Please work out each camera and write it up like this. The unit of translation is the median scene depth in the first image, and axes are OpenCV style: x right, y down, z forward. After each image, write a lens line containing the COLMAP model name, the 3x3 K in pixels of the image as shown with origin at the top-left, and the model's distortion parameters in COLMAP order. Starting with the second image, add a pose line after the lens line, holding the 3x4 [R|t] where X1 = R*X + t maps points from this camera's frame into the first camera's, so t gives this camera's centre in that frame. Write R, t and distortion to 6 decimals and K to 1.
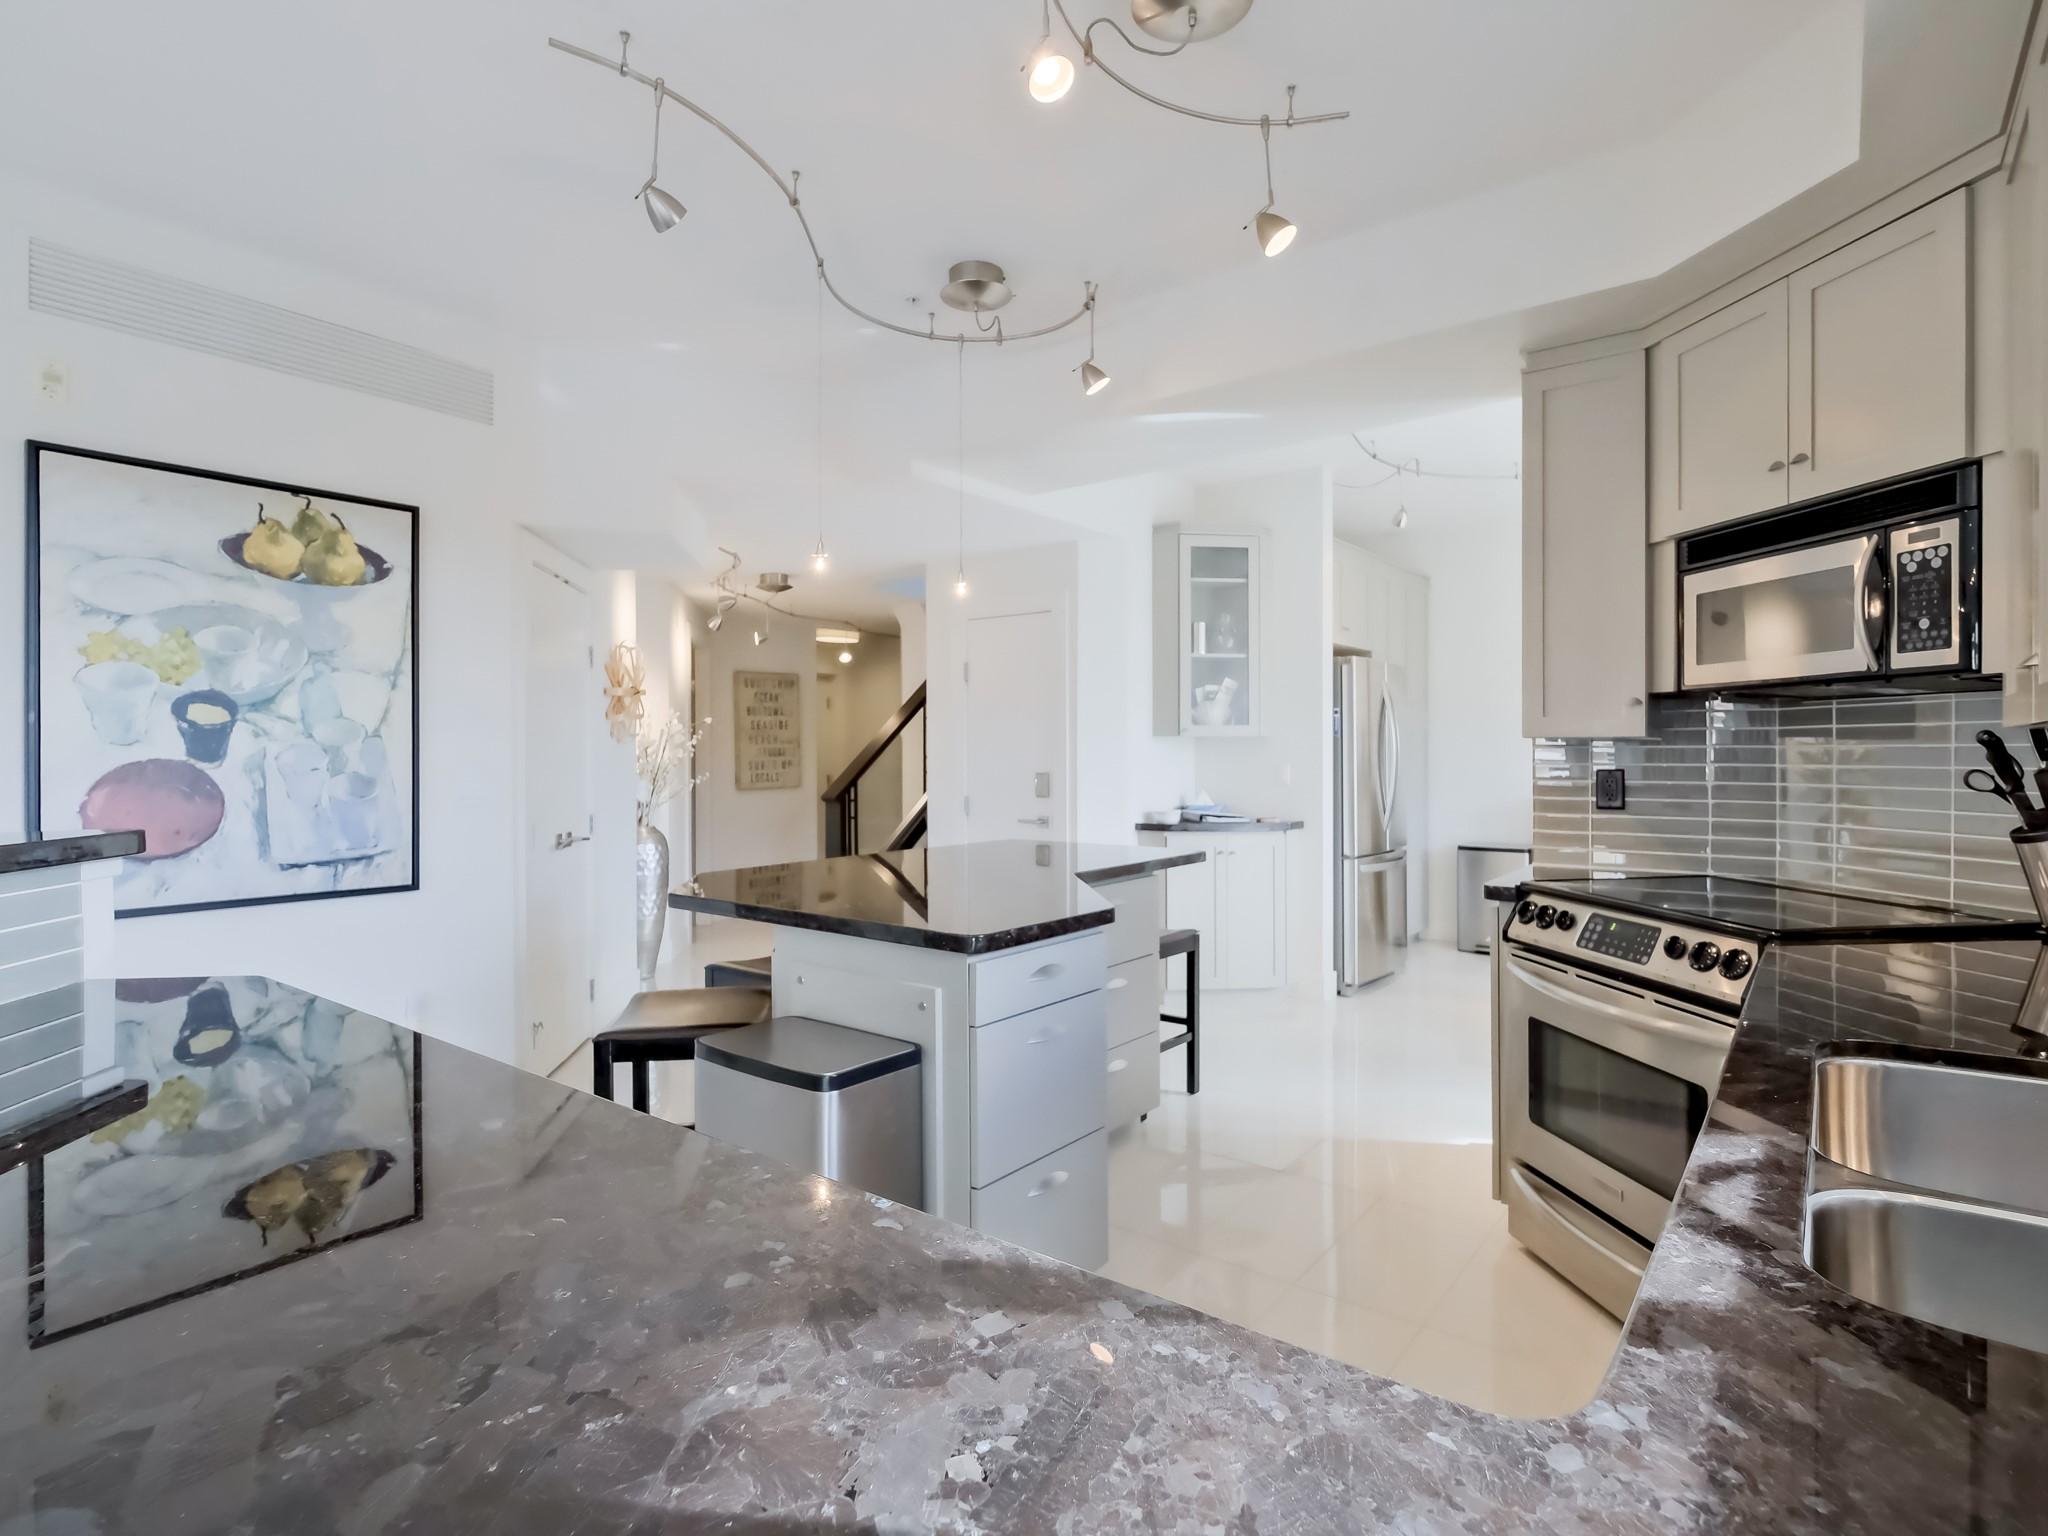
lens RADIAL K [[1067.7, 0, 1010.1], [0, 1067.7, 754.2], [0, 0, 1]] dist [0.000227, -0.002838]
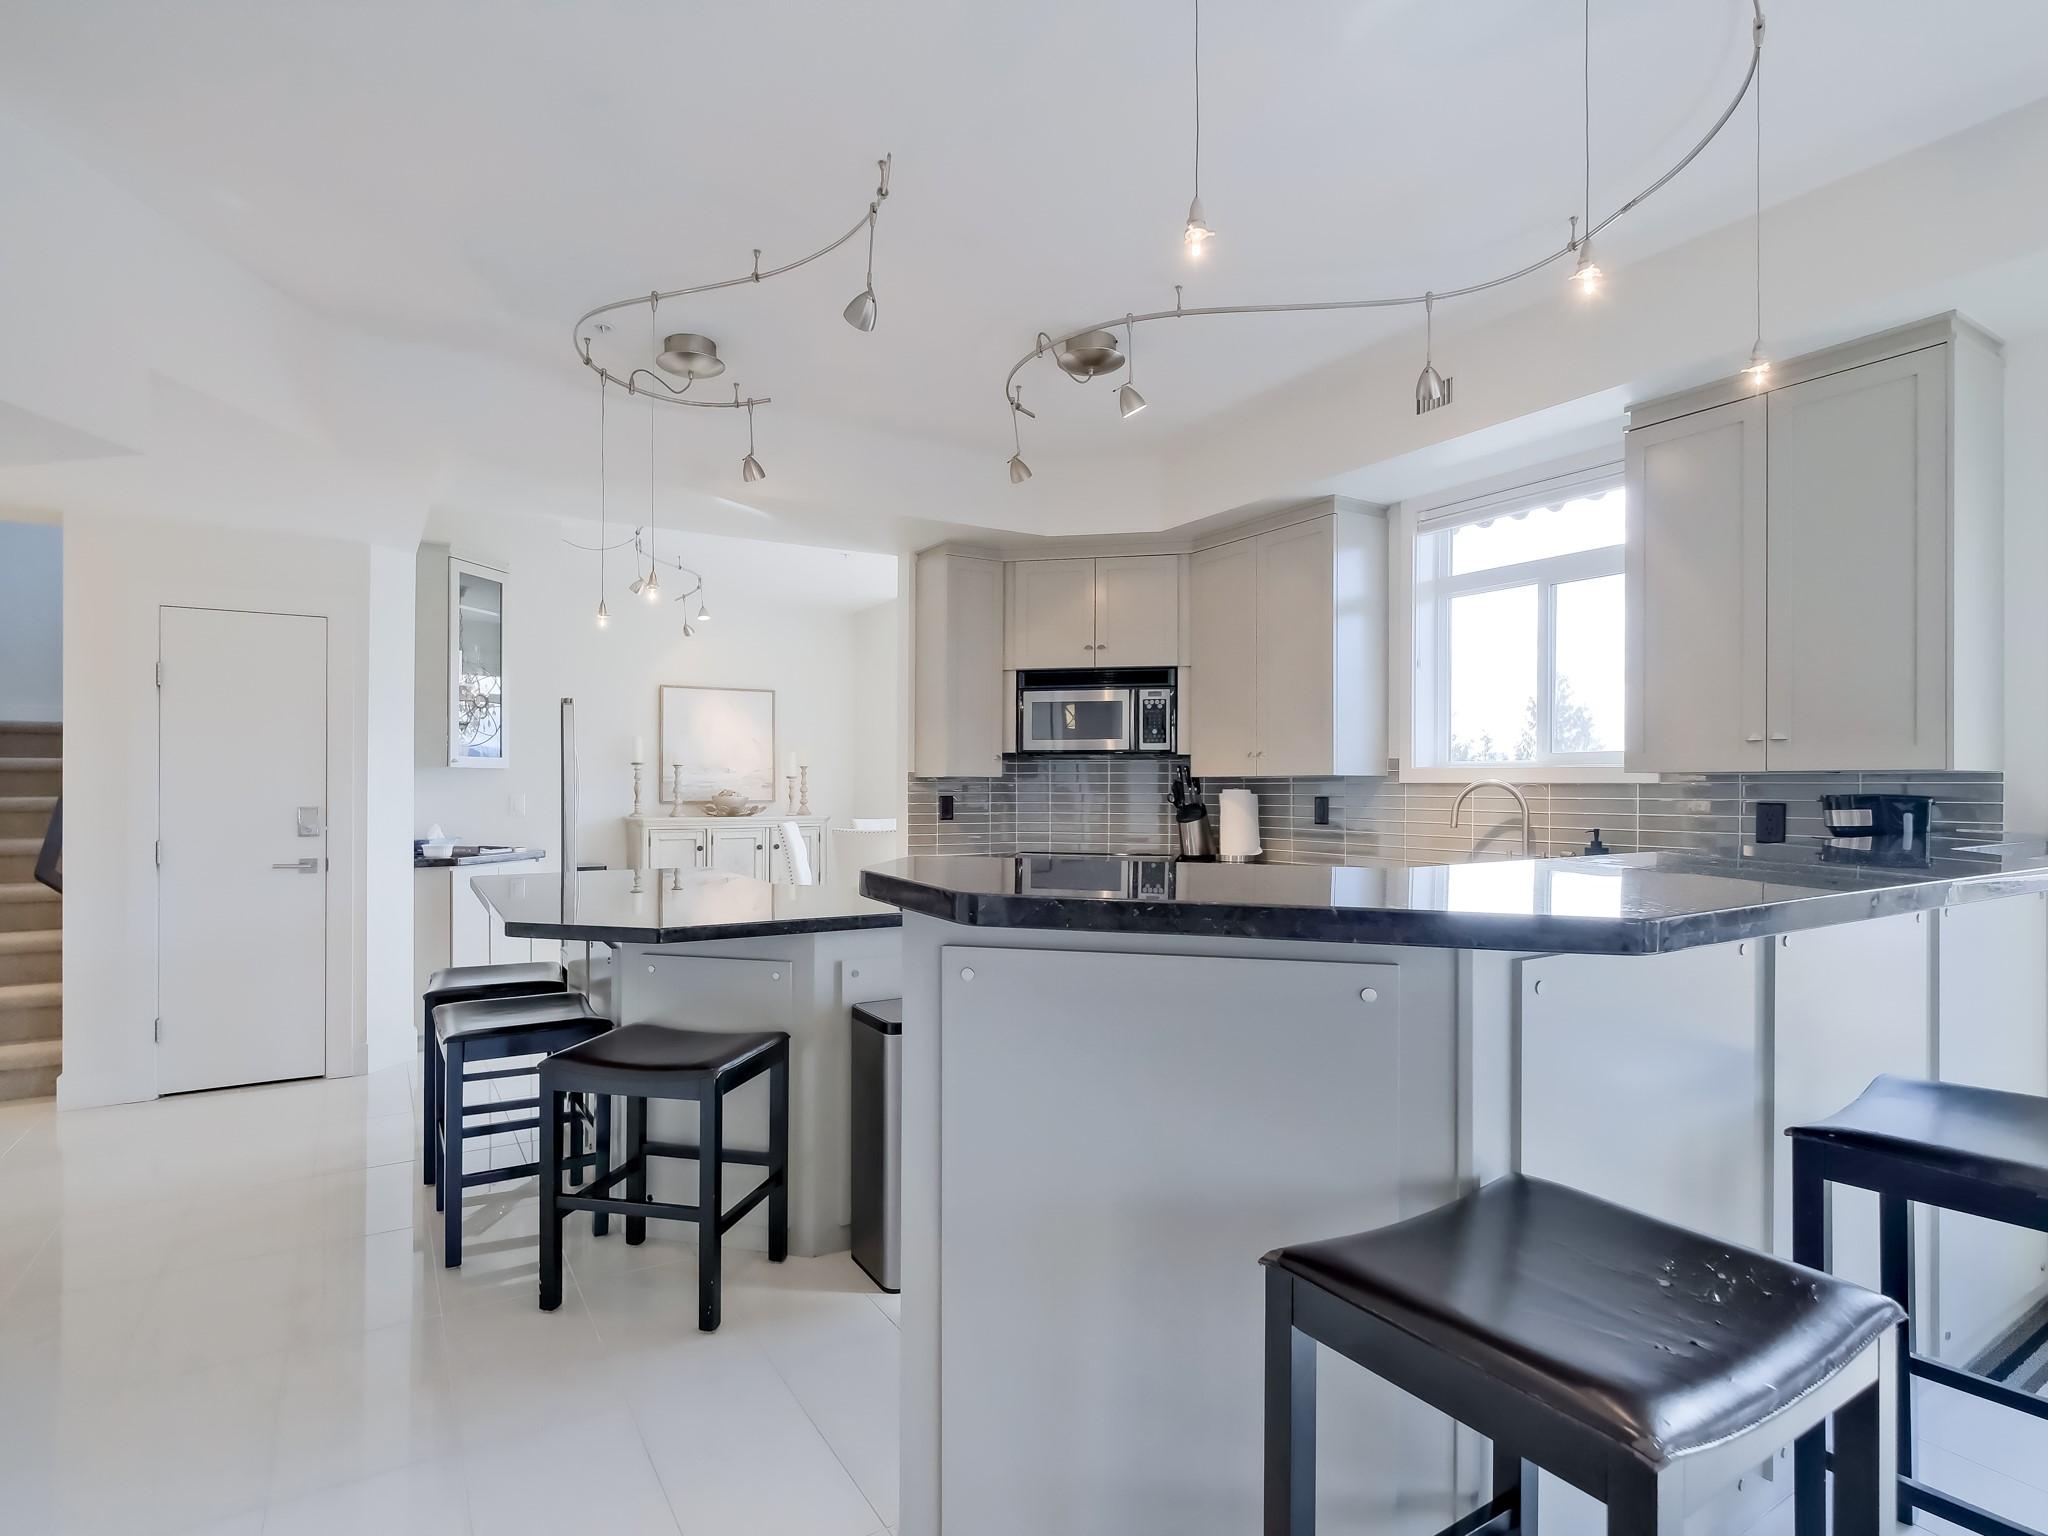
lens RADIAL K [[1067.7, 0, 1017.4], [0, 1067.7, 787.7], [0, 0, 1]] dist [0.000227, -0.002838]
pose [[0.340131, 0.001723, 0.940377, -1.272883], [-0.002147, 0.999997, -0.001055, 0.003903], [-0.940376, -0.001660, 0.340133, 0.424523]]
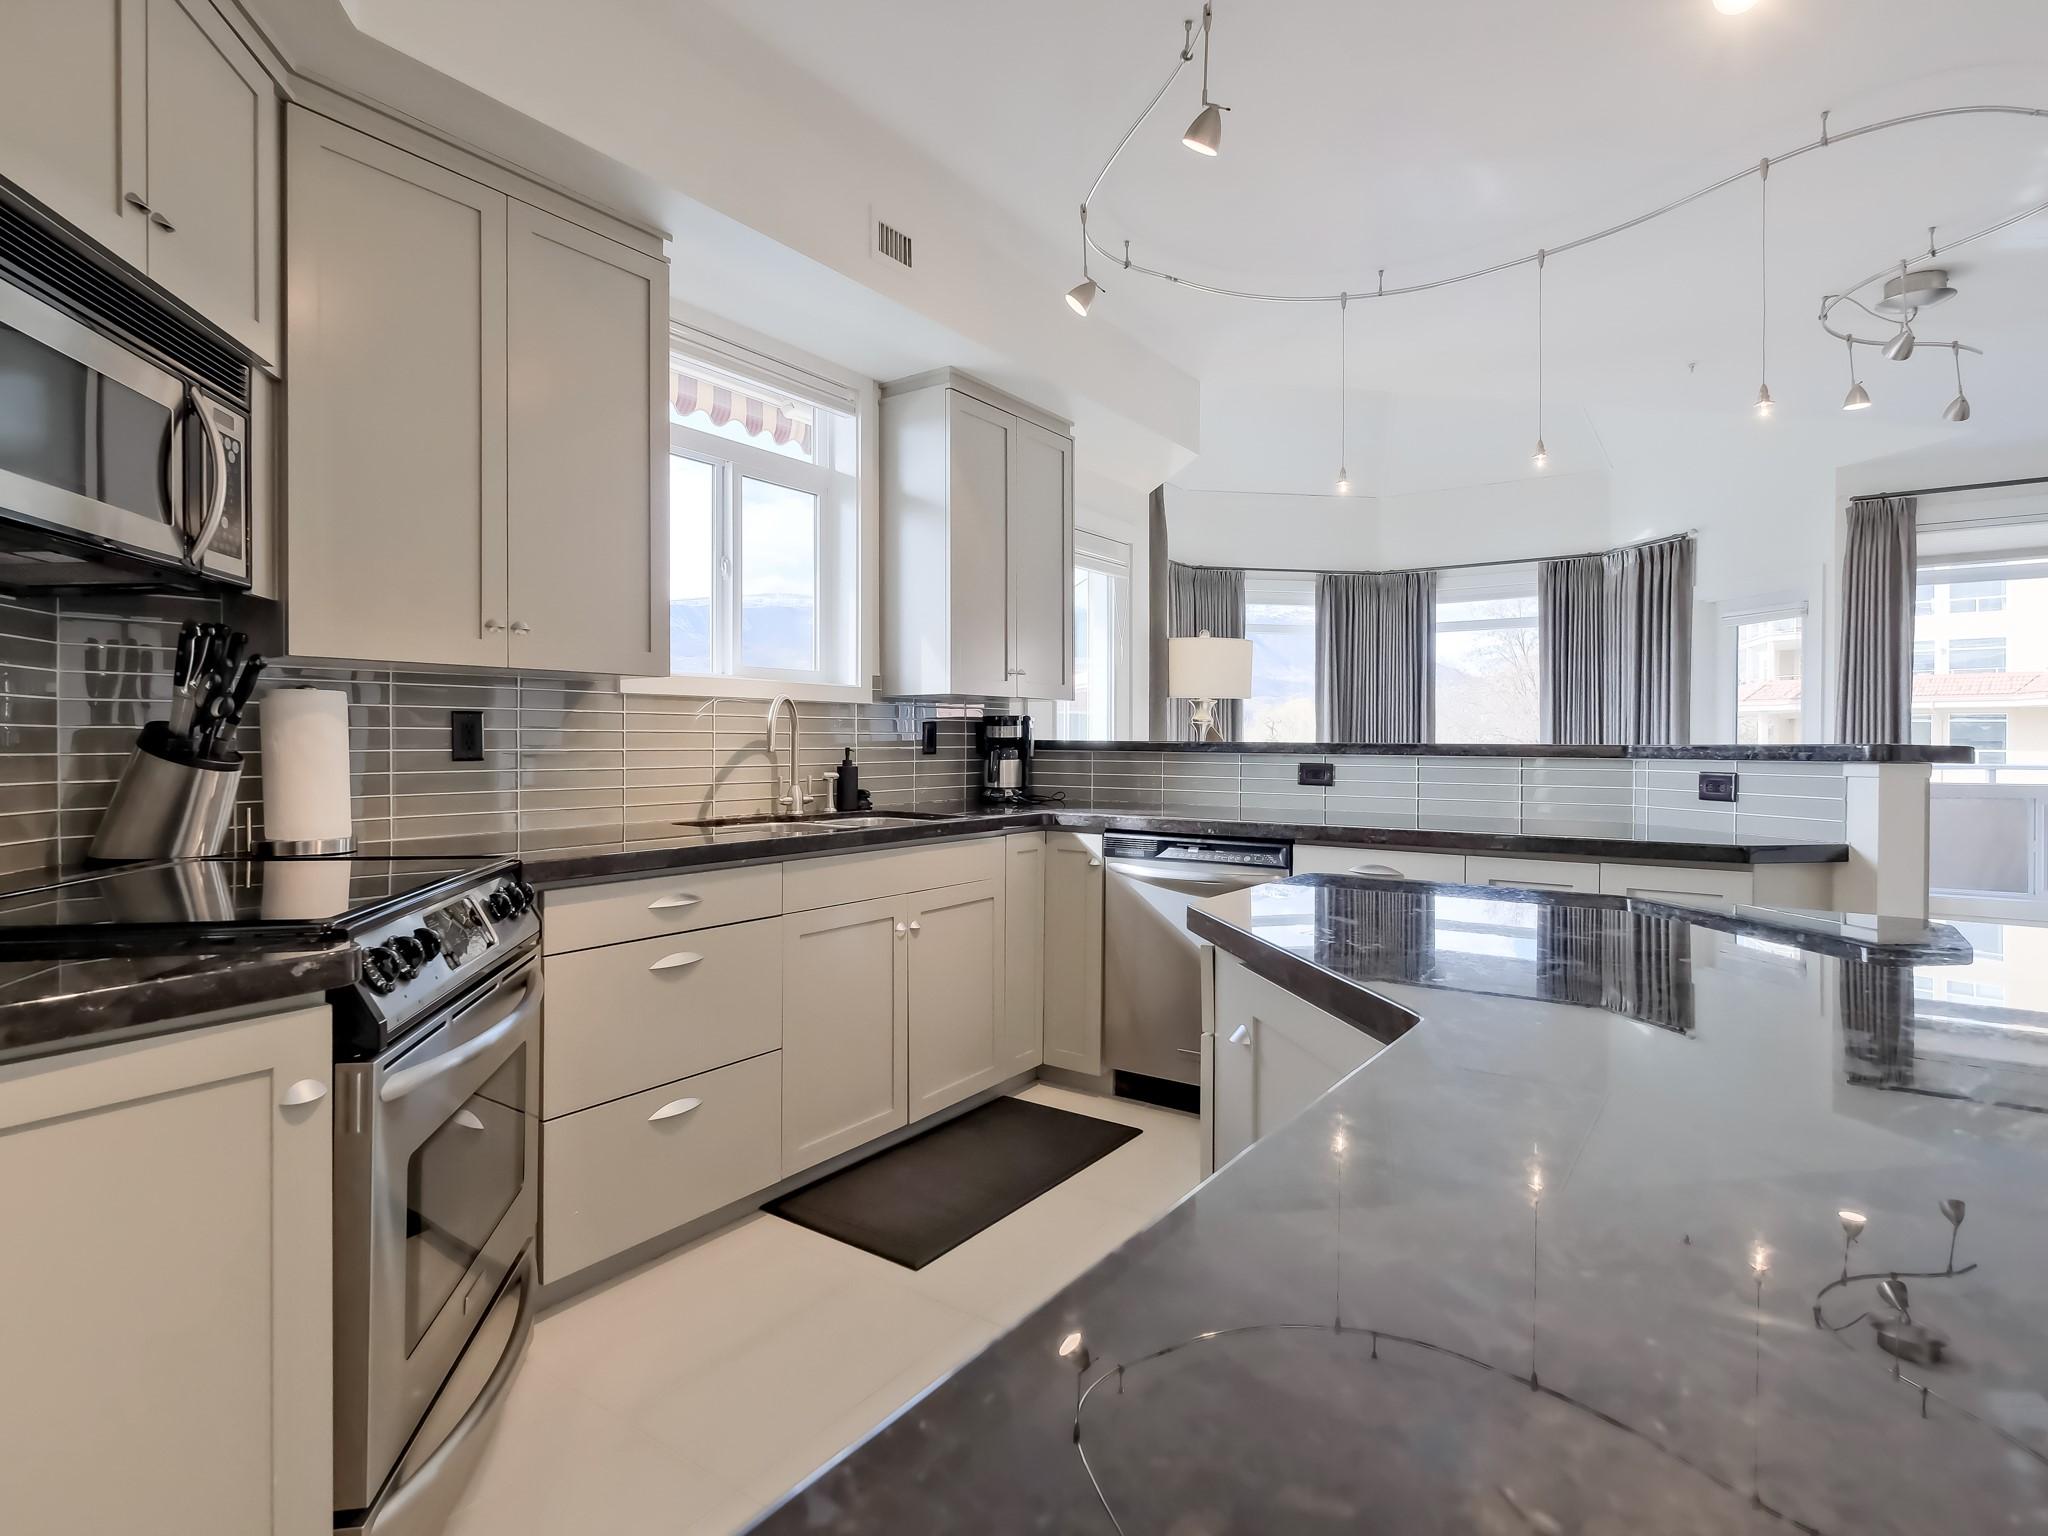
lens RADIAL K [[1067.7, 0, 1017.6], [0, 1067.7, 749.6], [0, 0, 1]] dist [0.000227, -0.002838]
pose [[-0.997979, 0.002566, -0.063492, 0.252454], [0.001891, 0.999941, 0.010684, 0.045034], [0.063515, 0.010542, -0.997925, 1.665232]]
